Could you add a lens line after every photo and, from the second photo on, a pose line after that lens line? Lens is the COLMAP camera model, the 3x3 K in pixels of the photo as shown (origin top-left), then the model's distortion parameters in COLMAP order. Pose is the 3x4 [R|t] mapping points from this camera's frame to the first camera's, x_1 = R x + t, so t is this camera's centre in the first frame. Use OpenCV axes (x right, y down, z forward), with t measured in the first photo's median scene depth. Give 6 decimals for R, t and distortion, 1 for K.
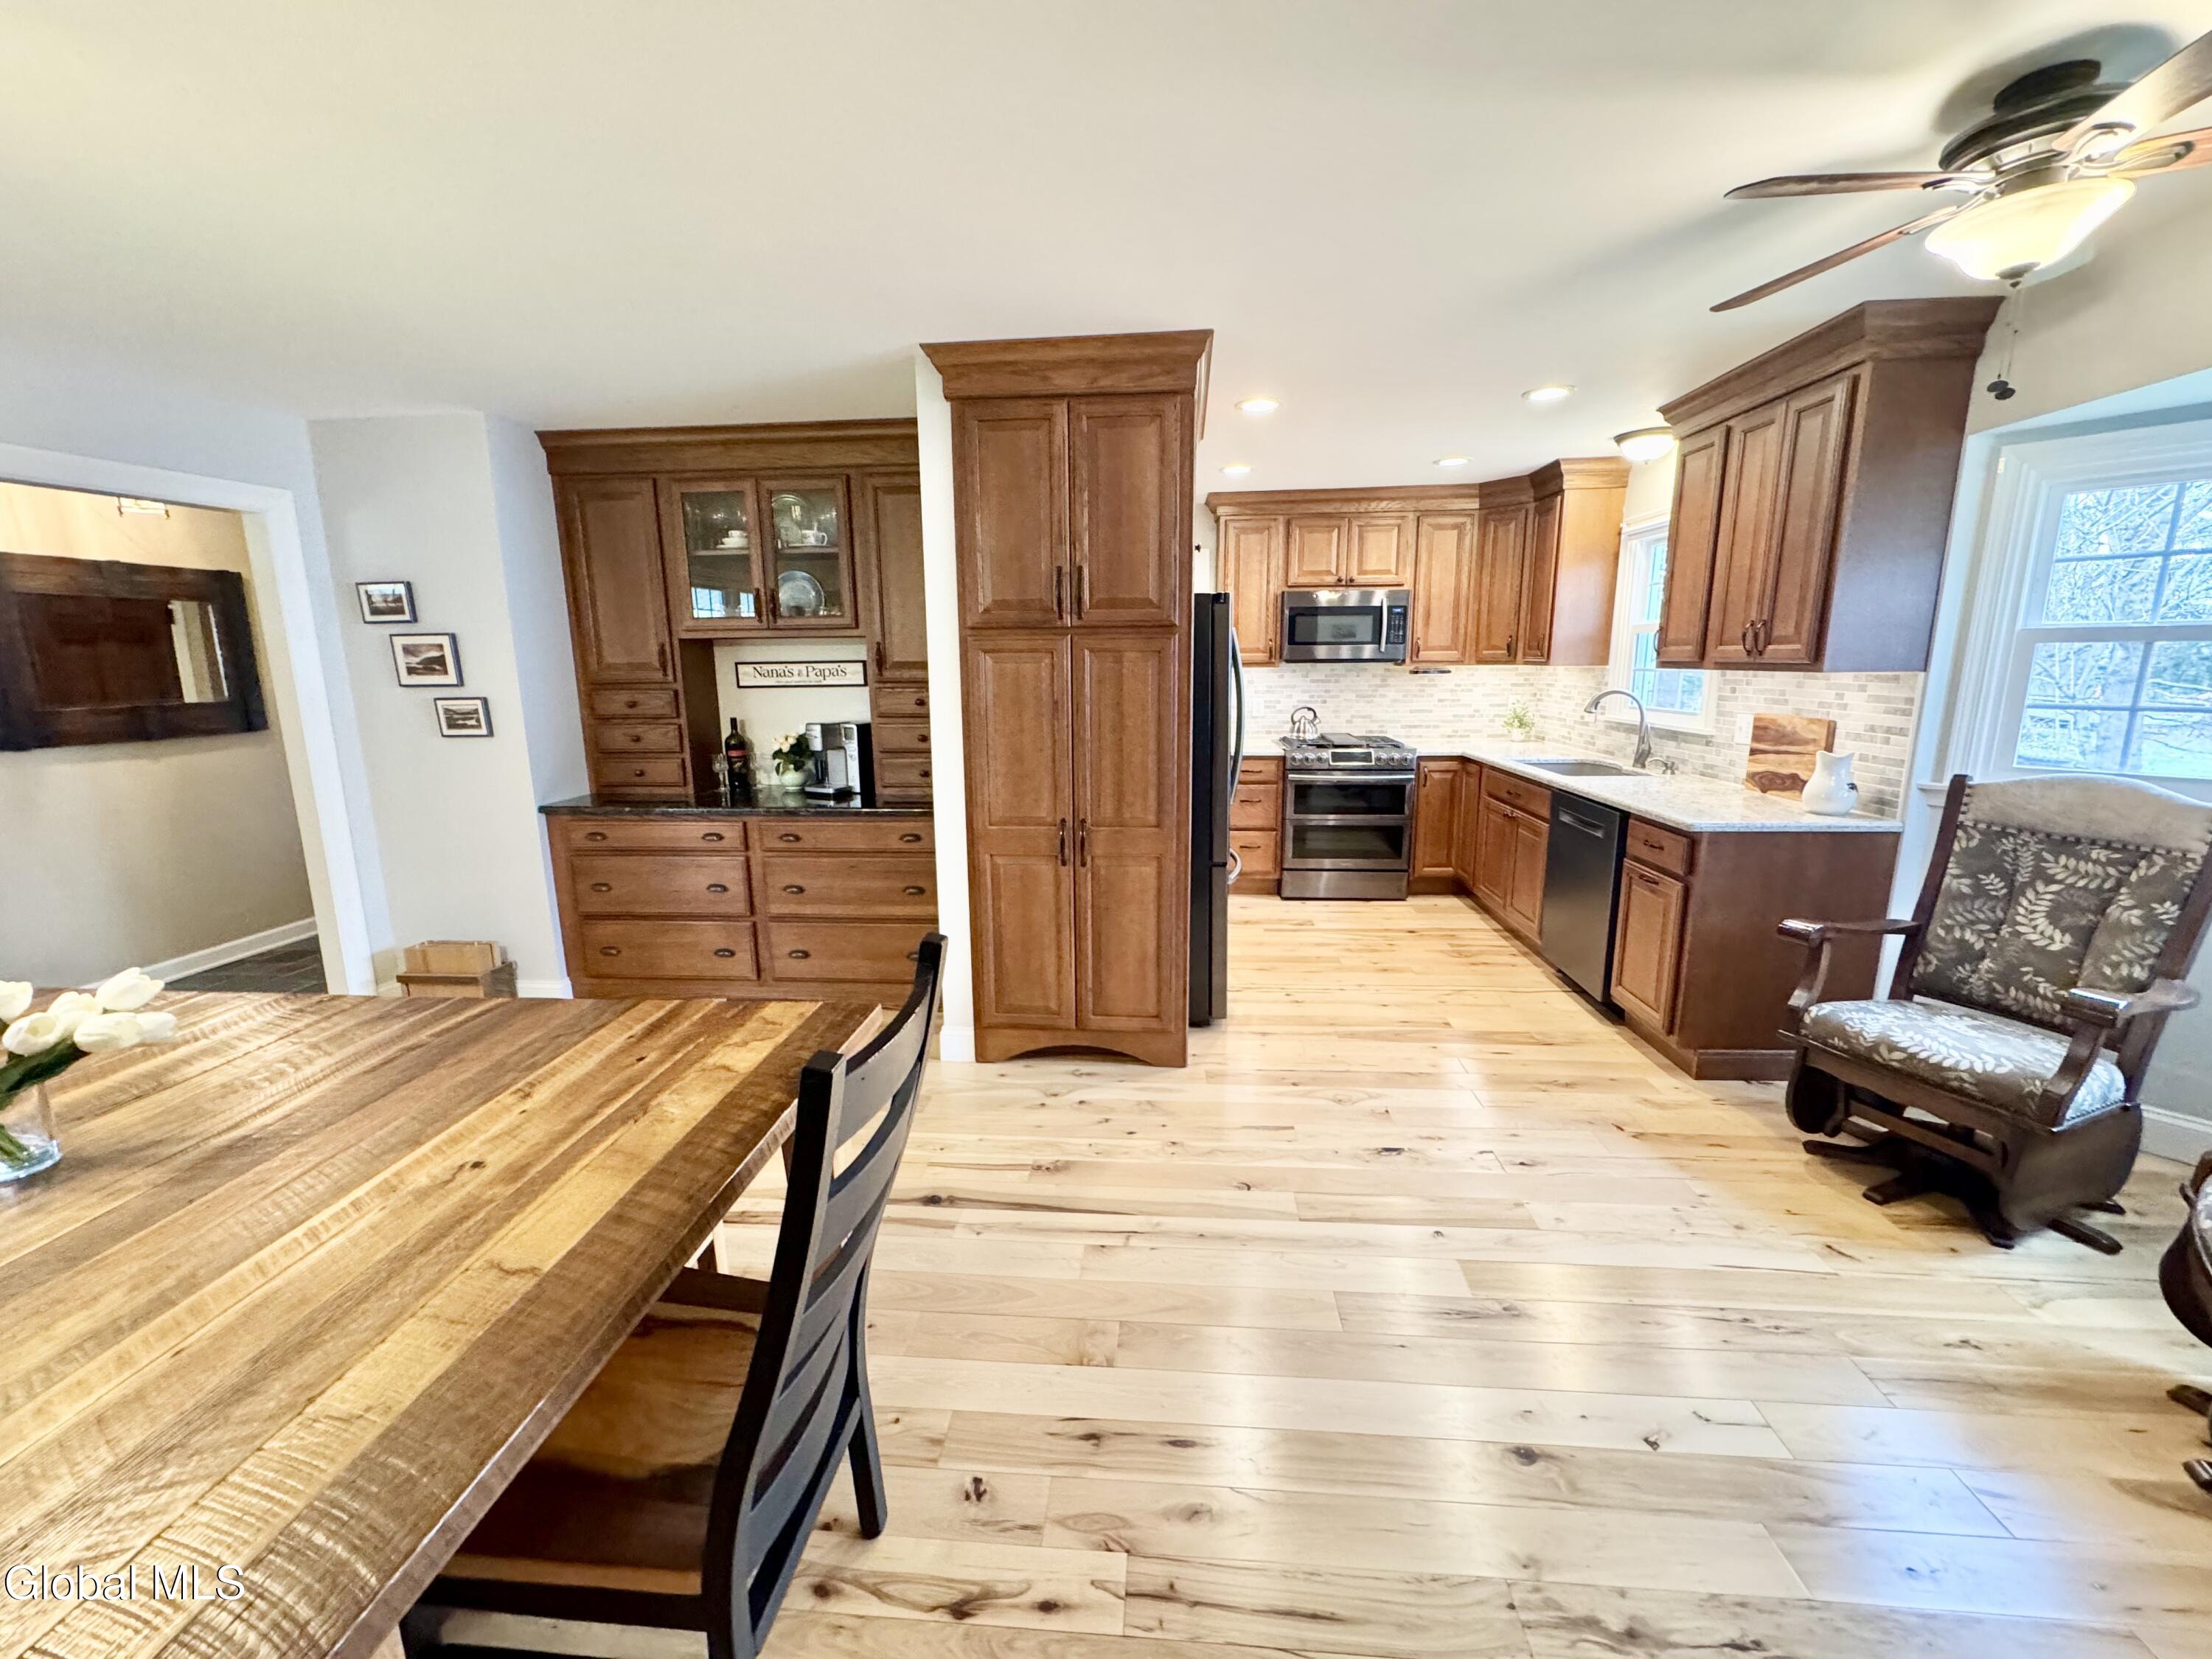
lens RADIAL K [[882.1, 0, 1104.4], [0, 882.1, 828.4], [0, 0, 1]] dist [-0.000596, 0.000329]
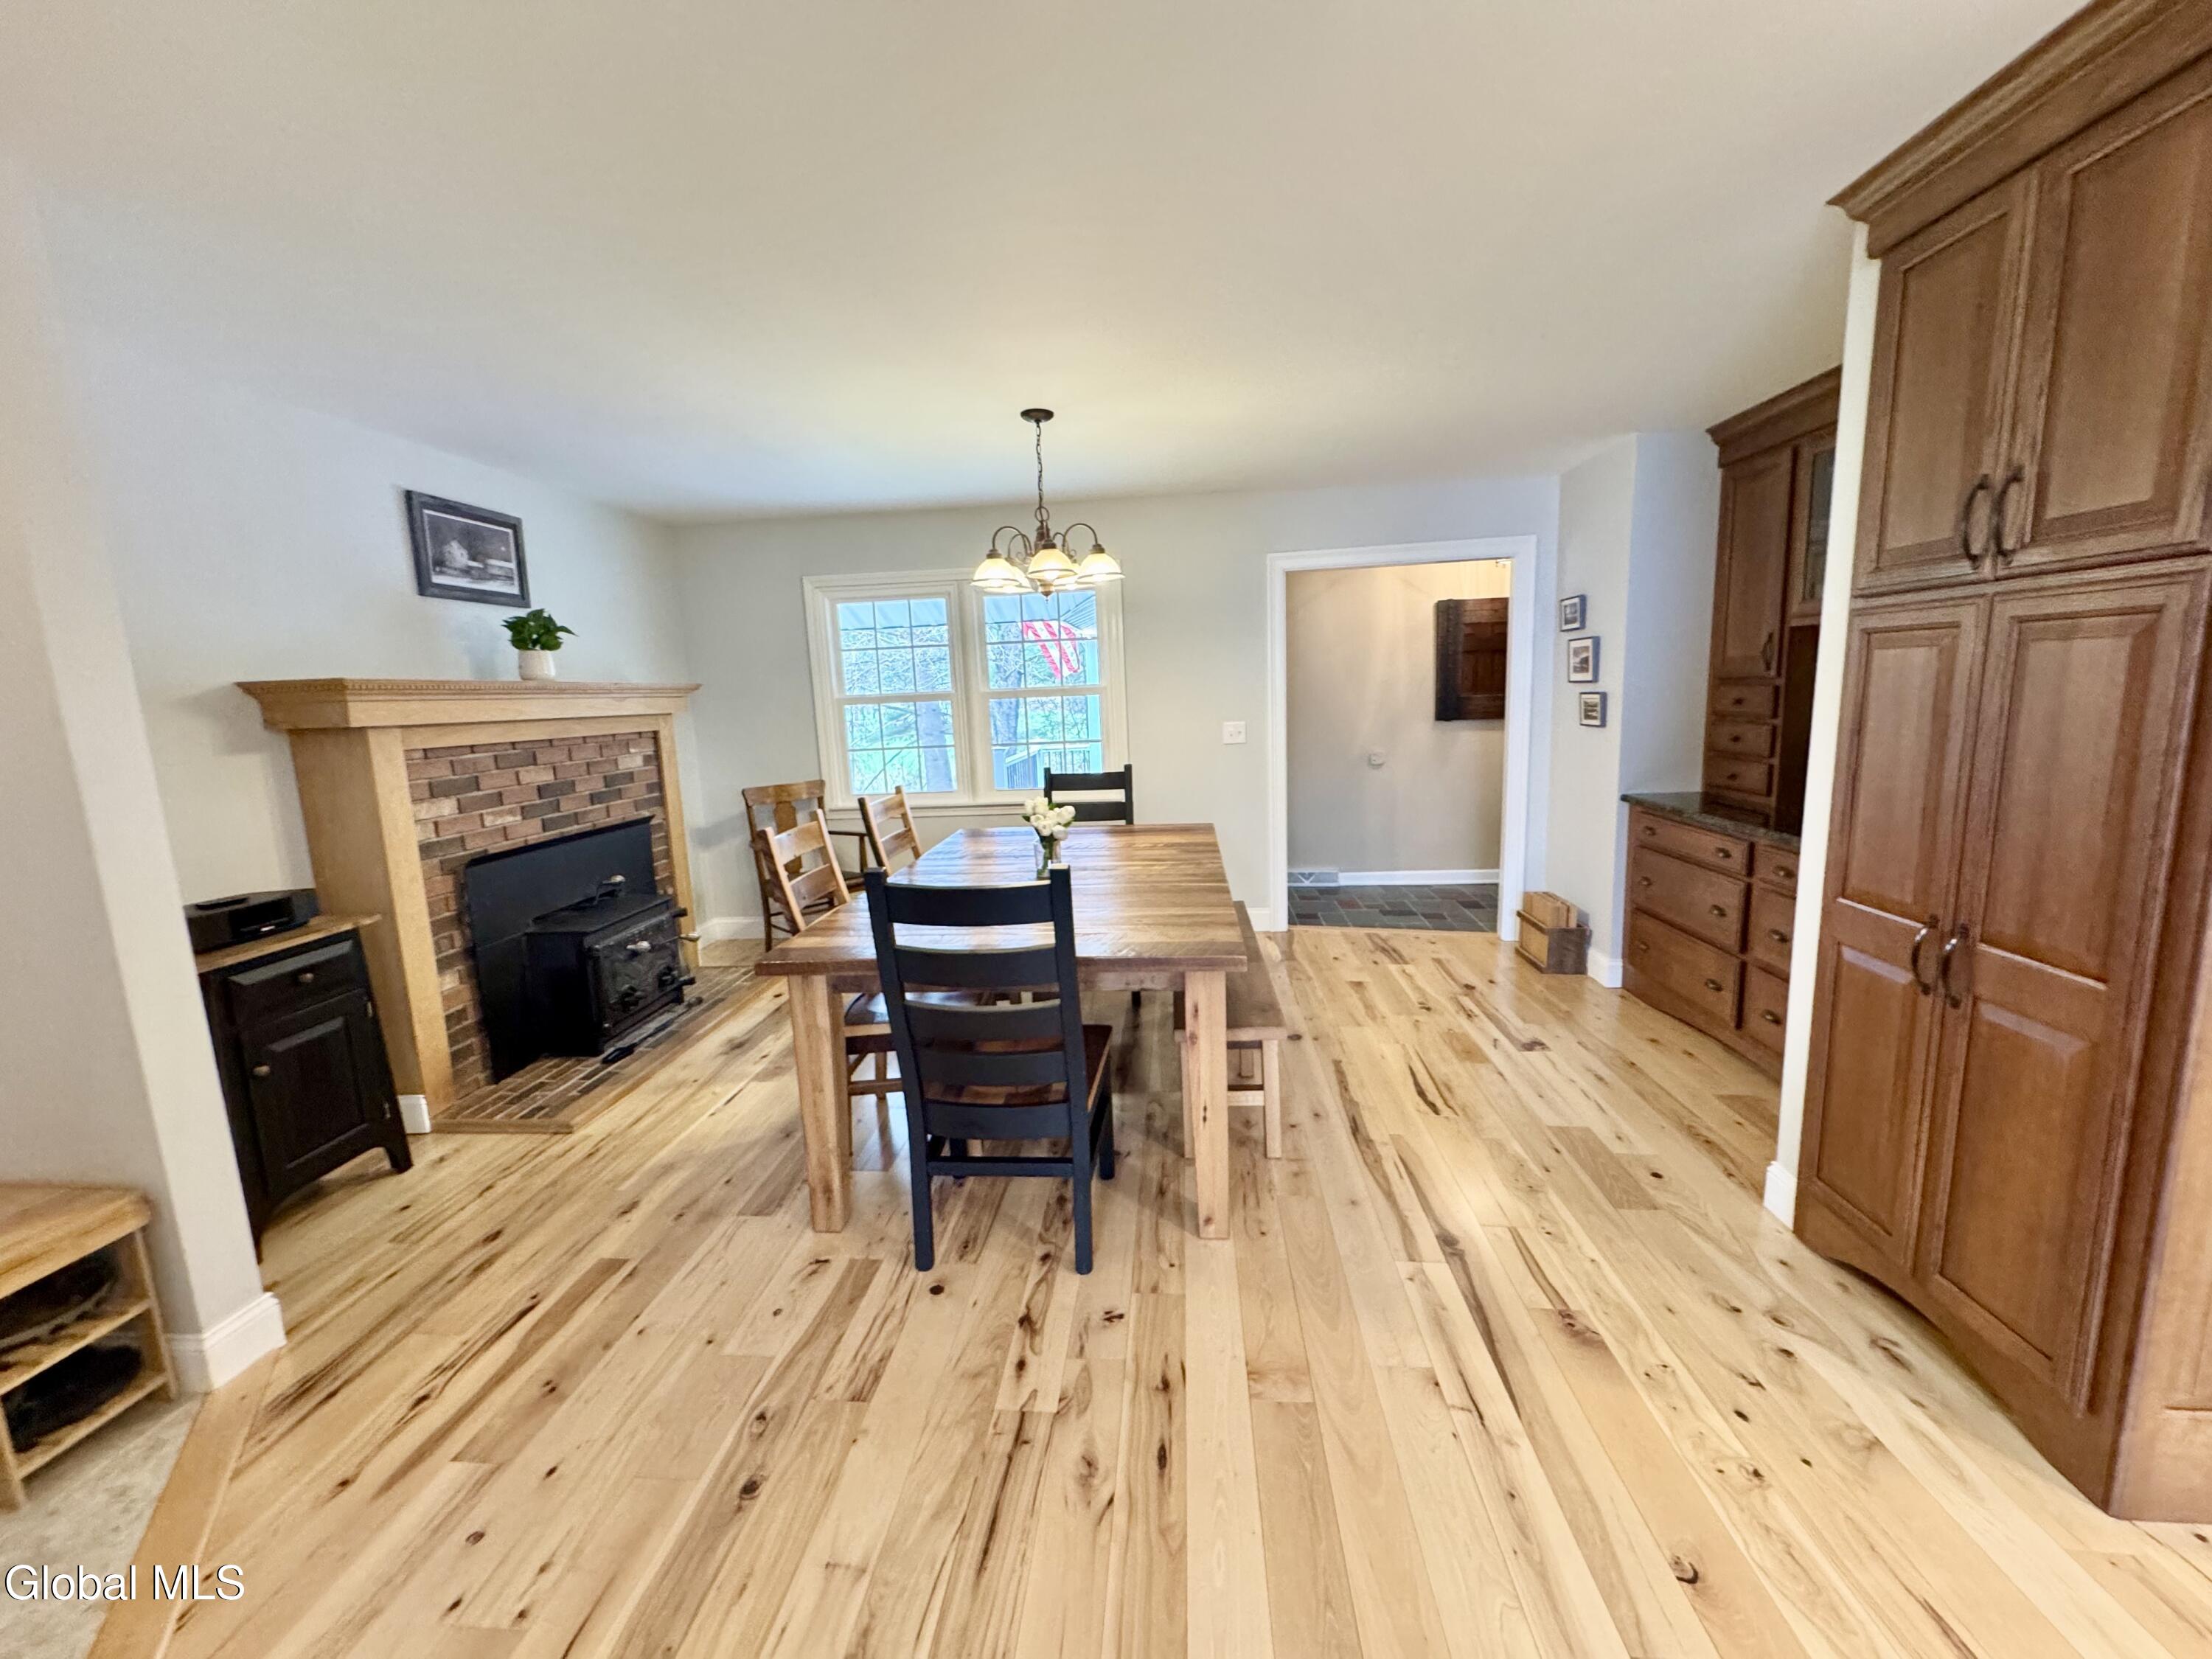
lens RADIAL K [[882.1, 0, 1103.1], [0, 882.1, 826.7], [0, 0, 1]] dist [-0.000596, 0.000329]
pose [[-0.007154, 0.163507, -0.986516, 0.483211], [-0.152203, 0.974869, 0.162681, -0.073390], [0.988323, 0.151314, 0.017912, 0.410279]]
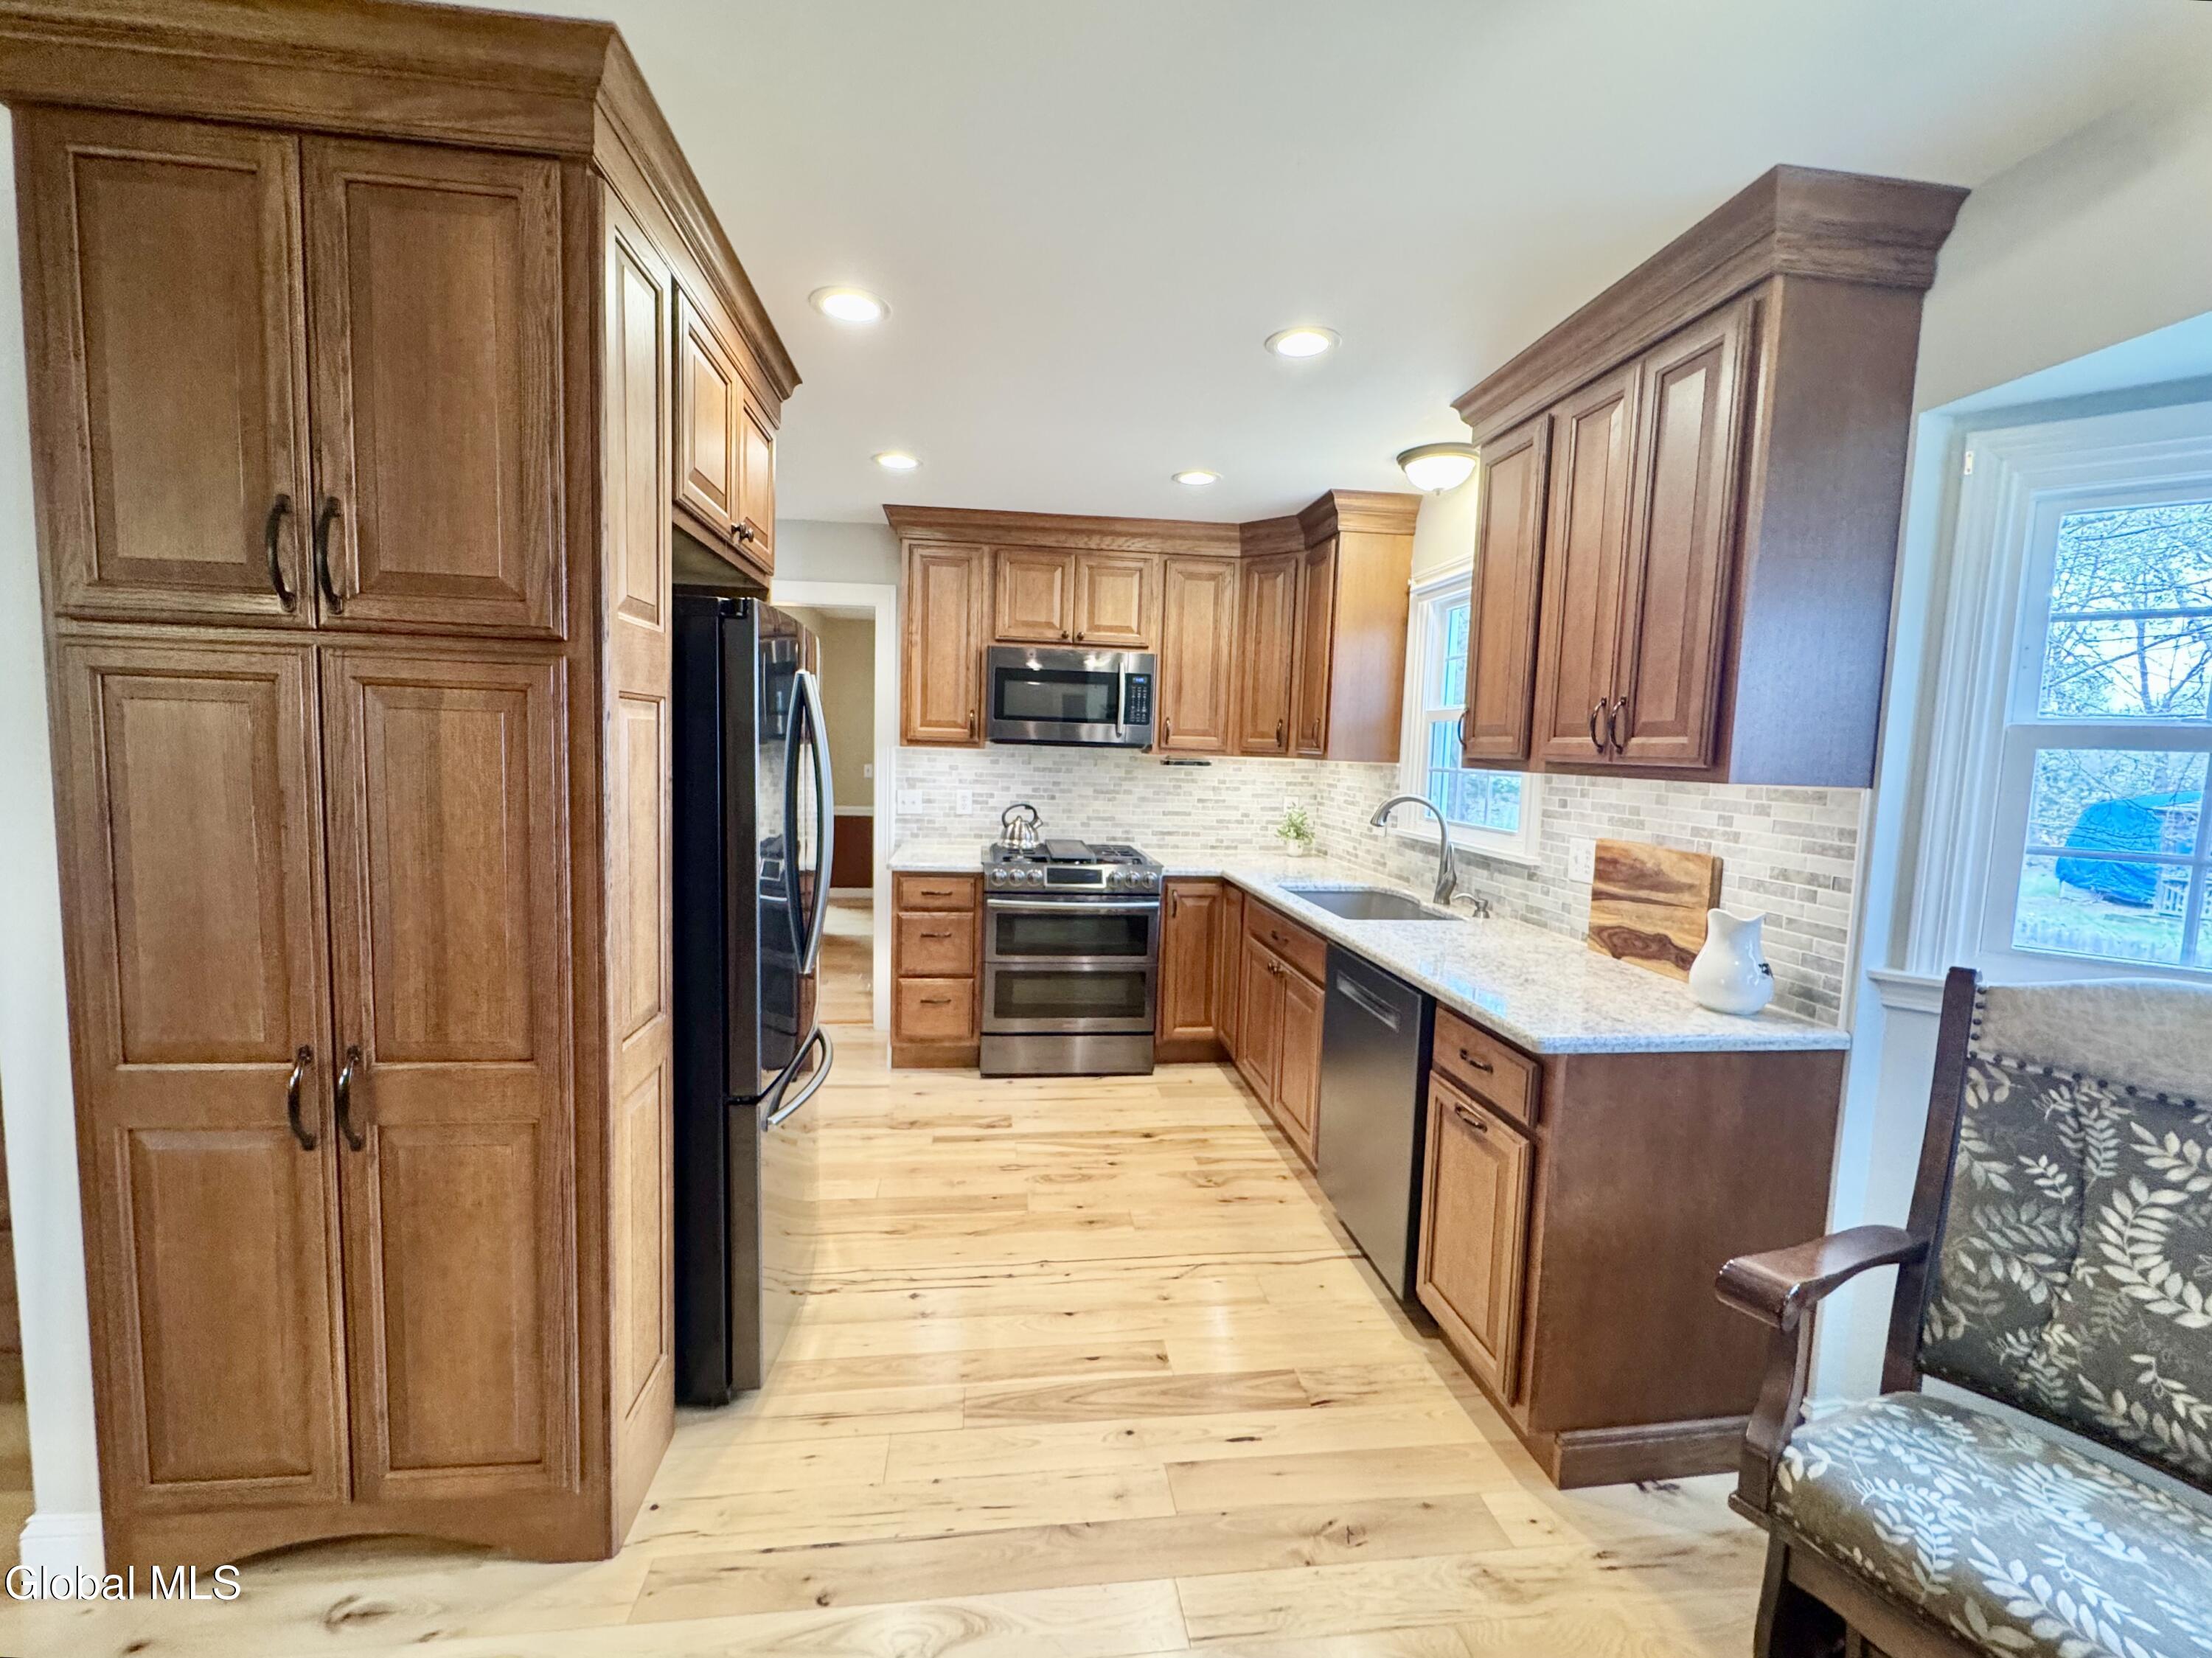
lens RADIAL K [[925.3, 0, 1103.2], [0, 925.3, 828.4], [0, 0, 1]] dist [-0.000854, -0.000022]
pose [[0.978752, 0.023764, 0.203665, 0.236720], [-0.003595, 0.995098, -0.098831, -0.071925], [-0.205015, 0.095999, 0.974040, 0.413050]]
